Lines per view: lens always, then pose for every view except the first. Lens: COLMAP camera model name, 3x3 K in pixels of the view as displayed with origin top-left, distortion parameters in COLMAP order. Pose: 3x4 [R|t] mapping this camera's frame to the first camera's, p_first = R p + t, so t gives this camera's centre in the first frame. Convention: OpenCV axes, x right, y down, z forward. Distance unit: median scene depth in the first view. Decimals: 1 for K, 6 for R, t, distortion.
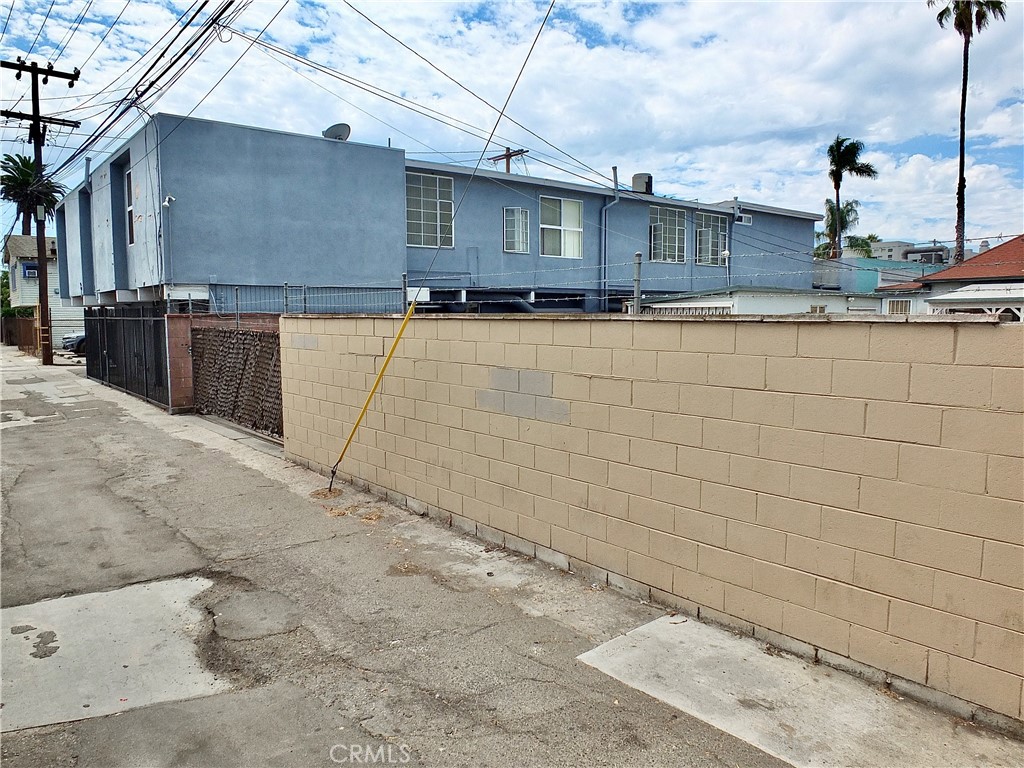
lens RADIAL K [[727.1, 0, 504.3], [0, 727.1, 384.7], [0, 0, 1]] dist [-0.036102, 0.002673]
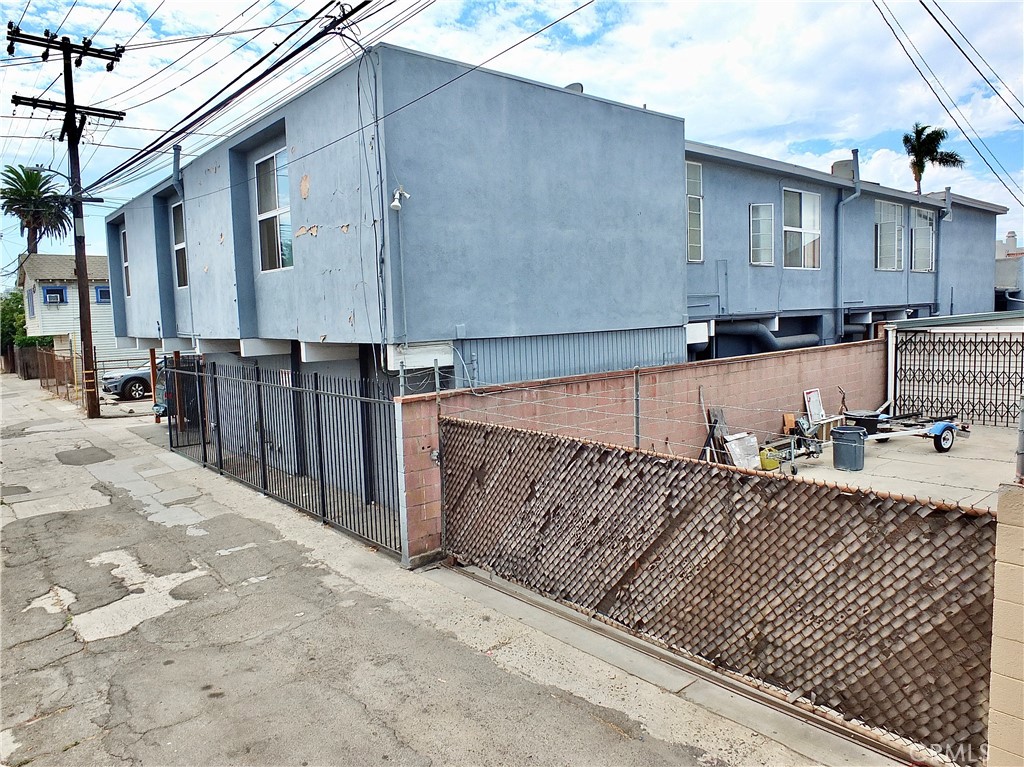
lens RADIAL K [[717.1, 0, 520.0], [0, 717.1, 385.6], [0, 0, 1]] dist [-0.057187, 0.020379]
pose [[0.999102, -0.032448, 0.027239, -0.235086], [0.032387, 0.999472, 0.002678, -0.064059], [-0.027312, -0.001794, 0.999625, 0.261336]]
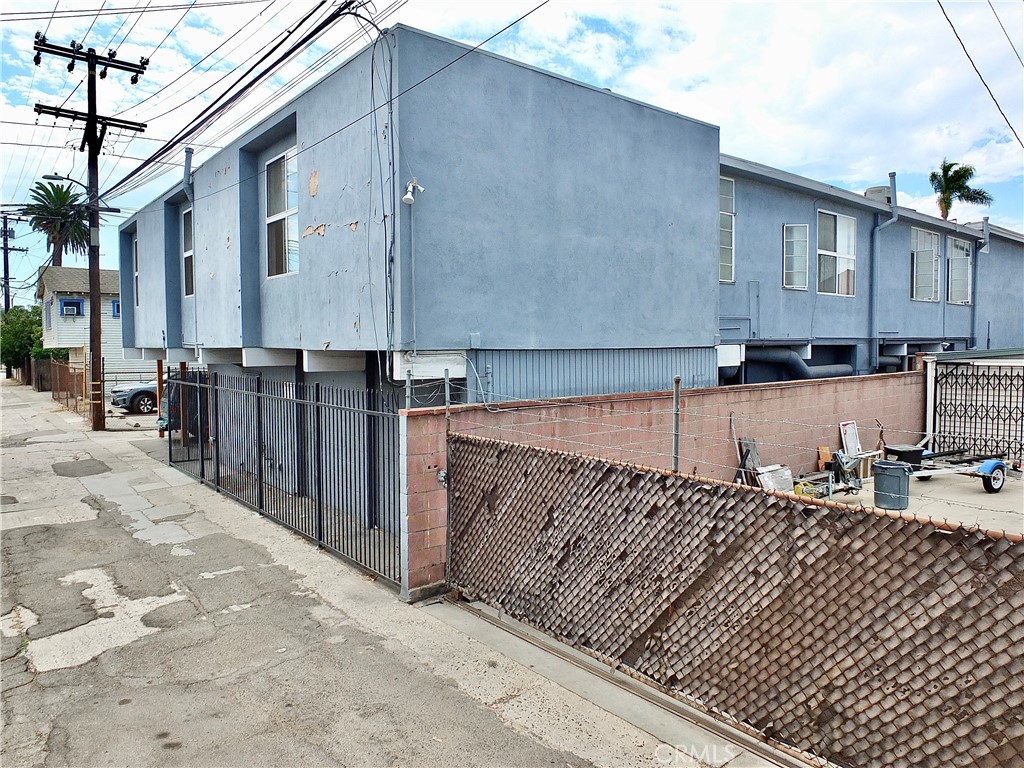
lens RADIAL K [[717.1, 0, 514.7], [0, 717.1, 381.9], [0, 0, 1]] dist [-0.057187, 0.020379]
pose [[0.999998, -0.001642, 0.000777, -0.236163], [0.001676, 0.998986, -0.045001, -0.057385], [-0.000702, 0.045002, 0.998987, 0.295935]]
